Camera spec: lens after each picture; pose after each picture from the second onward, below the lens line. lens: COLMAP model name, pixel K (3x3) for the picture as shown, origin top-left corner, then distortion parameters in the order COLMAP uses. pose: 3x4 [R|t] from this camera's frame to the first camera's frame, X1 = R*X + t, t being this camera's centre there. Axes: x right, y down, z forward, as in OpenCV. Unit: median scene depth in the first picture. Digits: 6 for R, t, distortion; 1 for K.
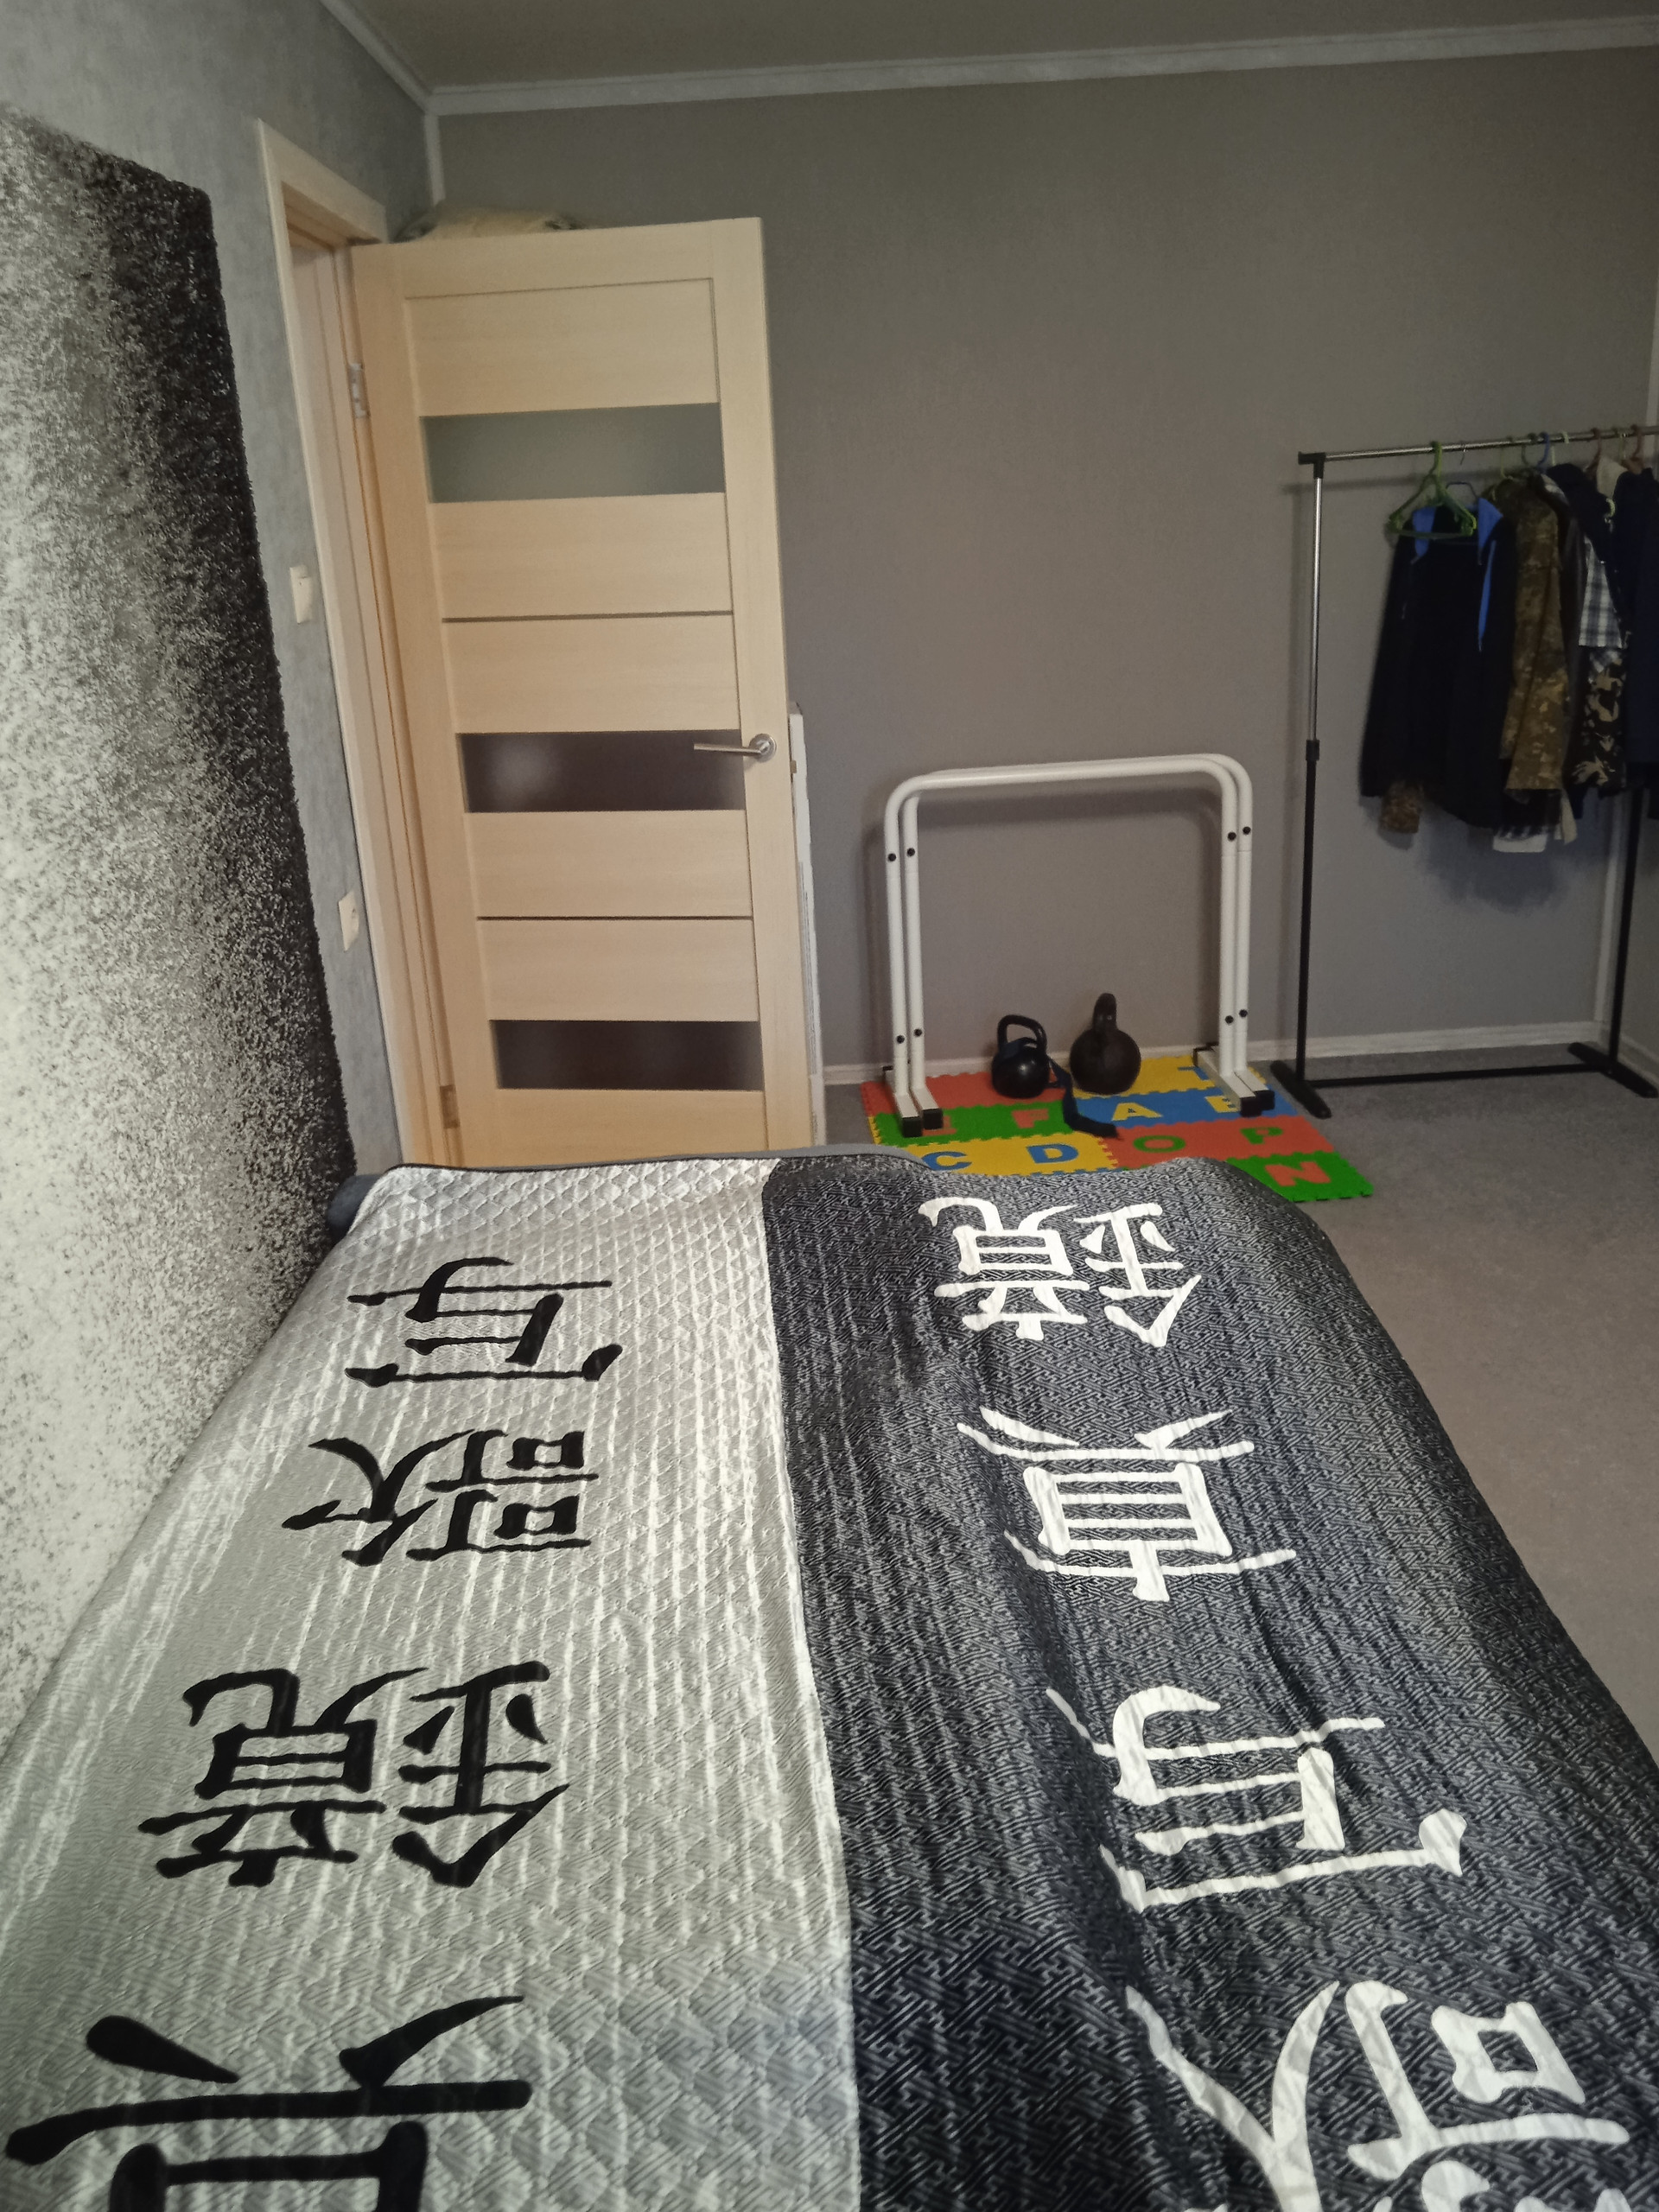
lens RADIAL K [[1811.7, 0, 829.9], [0, 1811.7, 1106.7], [0, 0, 1]] dist [0.013774, 0.000945]
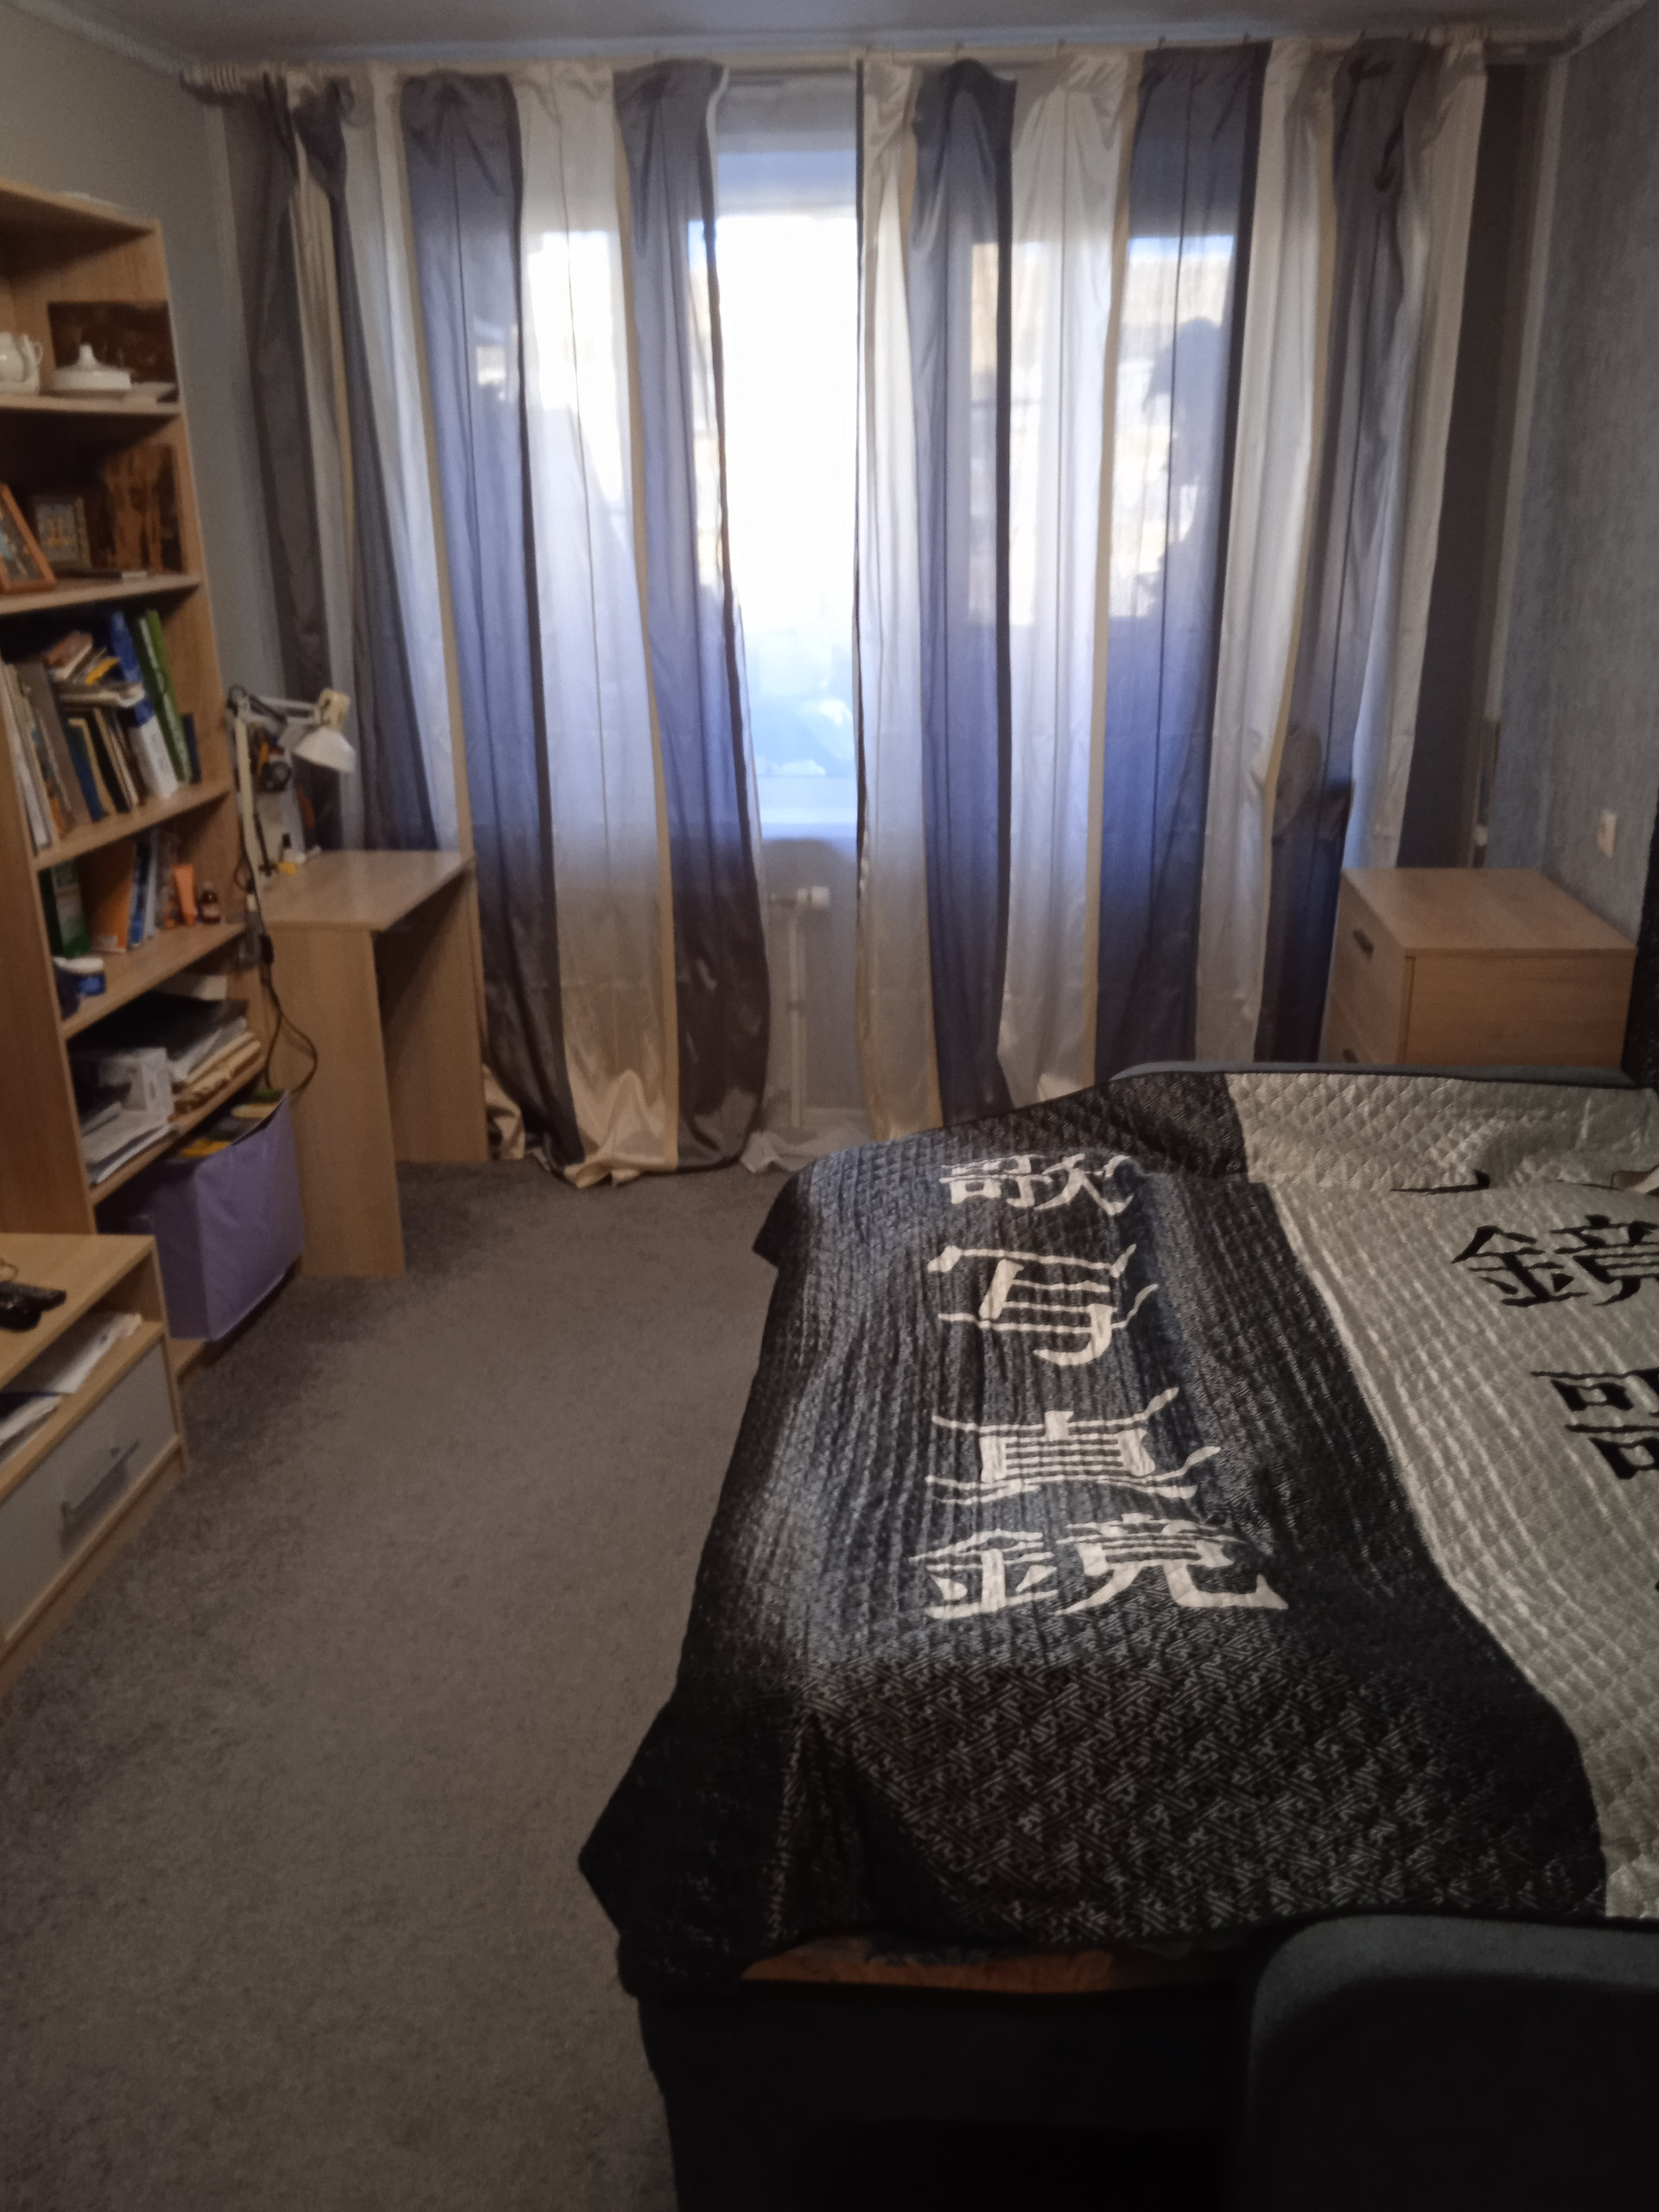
lens RADIAL K [[1811.7, 0, 833.1], [0, 1811.7, 1105.7], [0, 0, 1]] dist [0.013774, 0.000945]
pose [[-0.990717, 0.022102, 0.134135, 0.190308], [0.100439, 0.783930, 0.612670, -0.810011], [-0.091611, 0.620455, -0.778873, 2.223166]]
